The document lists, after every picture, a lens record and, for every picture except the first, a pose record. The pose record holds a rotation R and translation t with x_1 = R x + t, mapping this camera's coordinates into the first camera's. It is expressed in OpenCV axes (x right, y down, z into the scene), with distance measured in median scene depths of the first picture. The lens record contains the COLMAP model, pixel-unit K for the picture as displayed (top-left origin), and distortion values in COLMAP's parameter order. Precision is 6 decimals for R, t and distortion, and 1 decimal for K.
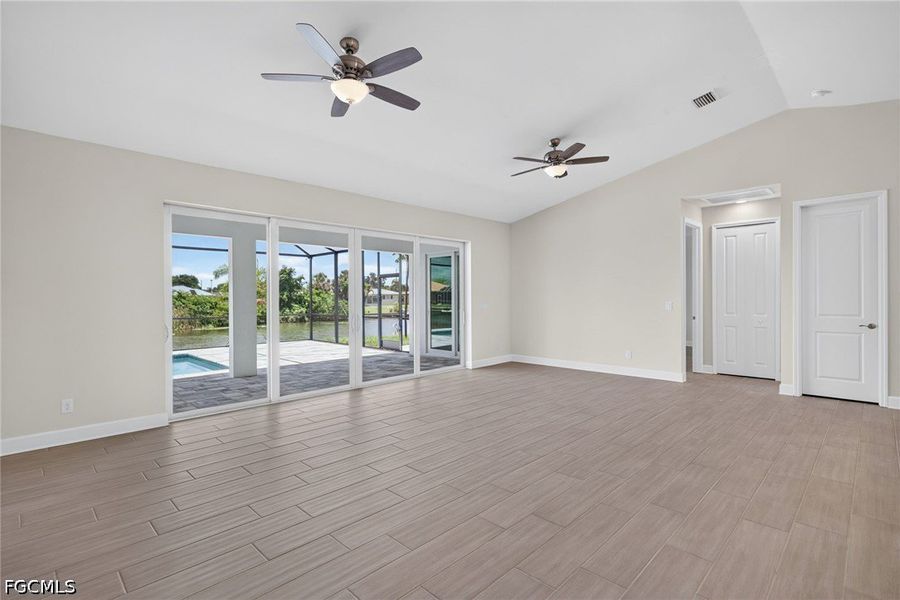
lens RADIAL K [[428.1, 0, 450.0], [0, 428.1, 300.0], [0, 0, 1]] dist [0.021302, 0.000151]
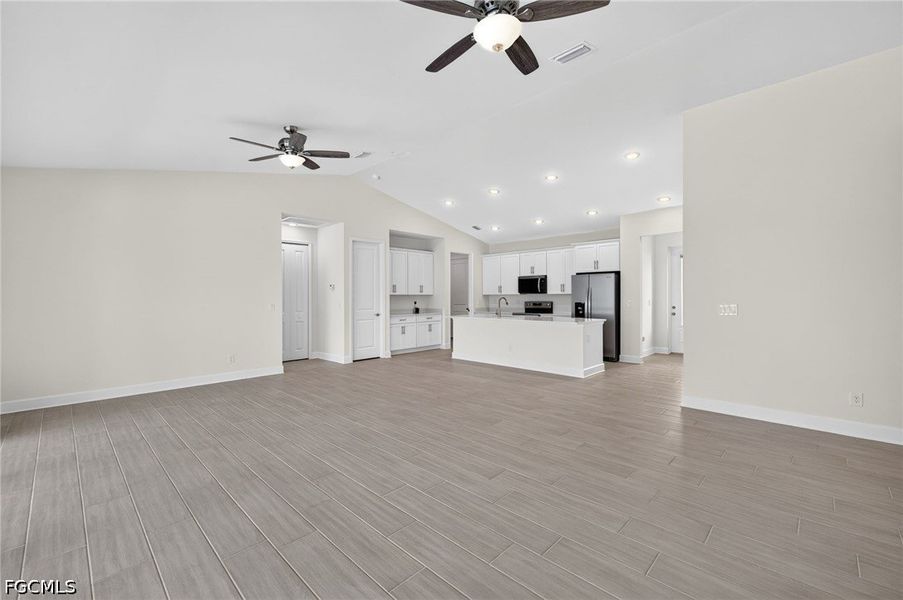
lens RADIAL K [[374.5, 0, 451.5], [0, 374.5, 300.0], [0, 0, 1]] dist [0.000012, -0.000003]
pose [[-0.012859, -0.002835, 0.999913, -0.586737], [0.007134, 0.999970, 0.002927, -0.003701], [-0.999892, 0.007171, -0.012838, 0.705695]]
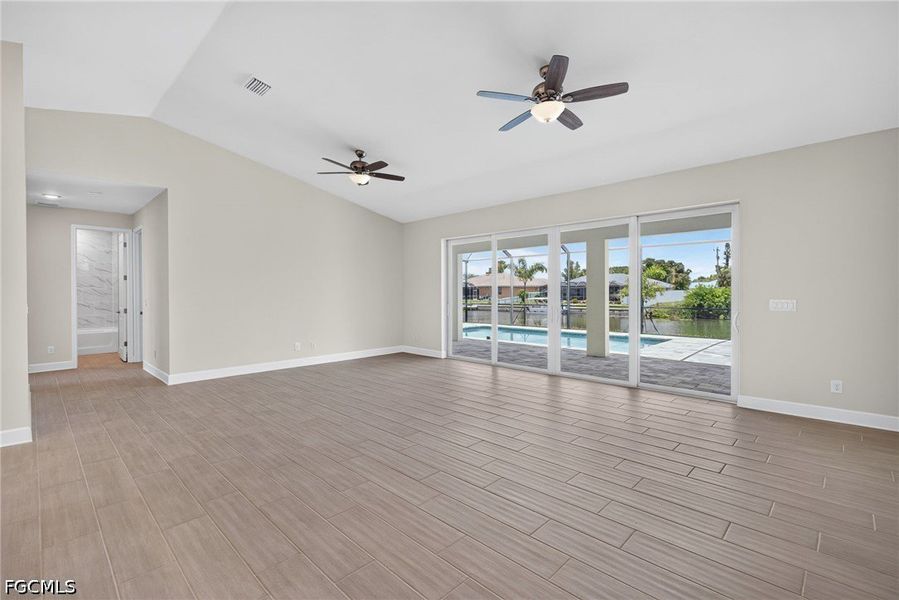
lens RADIAL K [[411.4, 0, 456.9], [0, 411.4, 296.8], [0, 0, 1]] dist [0.001317, 0.000245]
pose [[0.005618, 0.015838, -0.999859, 0.958567], [-0.006384, 0.999855, 0.015802, -0.007441], [0.999964, 0.006295, 0.005719, 0.880488]]
